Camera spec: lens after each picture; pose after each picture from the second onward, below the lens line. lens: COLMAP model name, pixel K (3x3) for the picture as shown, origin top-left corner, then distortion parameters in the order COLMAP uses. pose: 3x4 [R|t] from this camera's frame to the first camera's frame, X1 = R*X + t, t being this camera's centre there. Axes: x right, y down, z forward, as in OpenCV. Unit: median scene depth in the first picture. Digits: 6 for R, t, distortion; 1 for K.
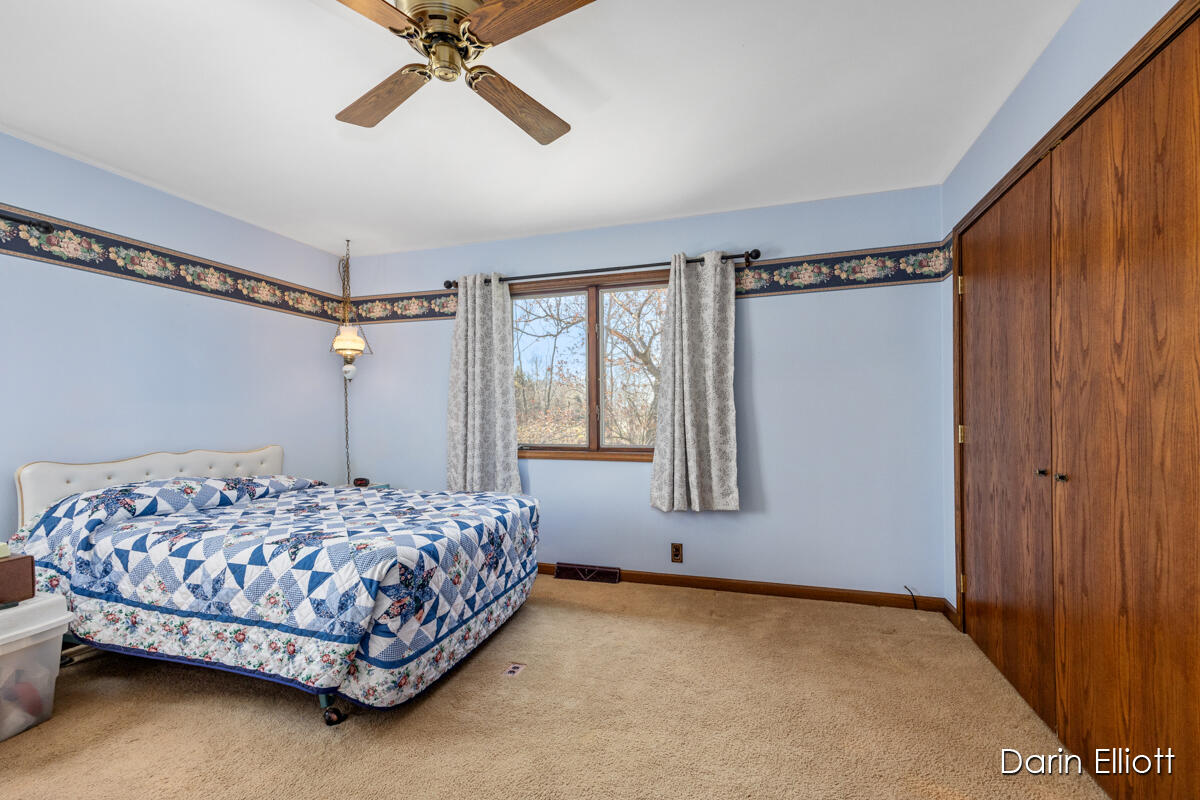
lens RADIAL K [[532.7, 0, 601.5], [0, 532.7, 420.0], [0, 0, 1]] dist [0.013301, 0.000519]
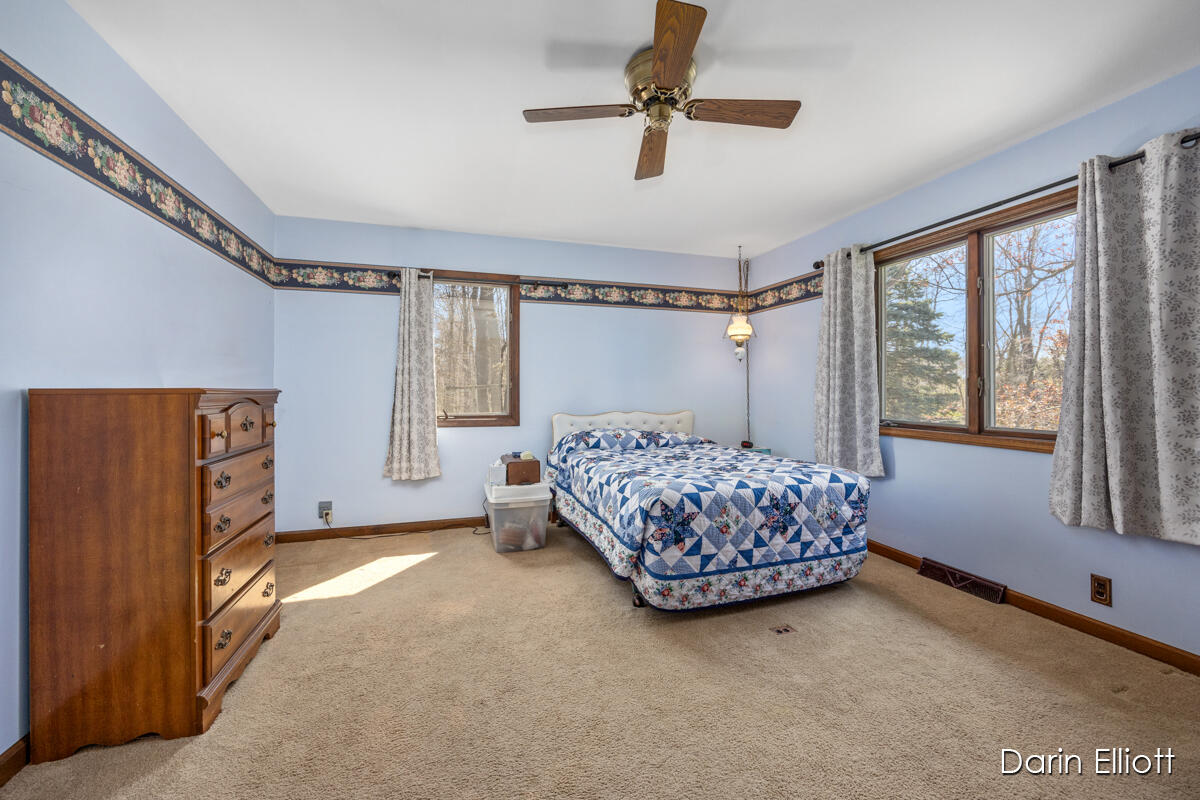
lens RADIAL K [[494.9, 0, 602.4], [0, 494.9, 390.1], [0, 0, 1]] dist [-0.001087, 0.001139]
pose [[0.570767, 0.006068, -0.821090, 0.339485], [-0.012484, 0.999921, -0.001289, -0.000396], [0.821017, 0.010986, 0.570797, 0.116640]]
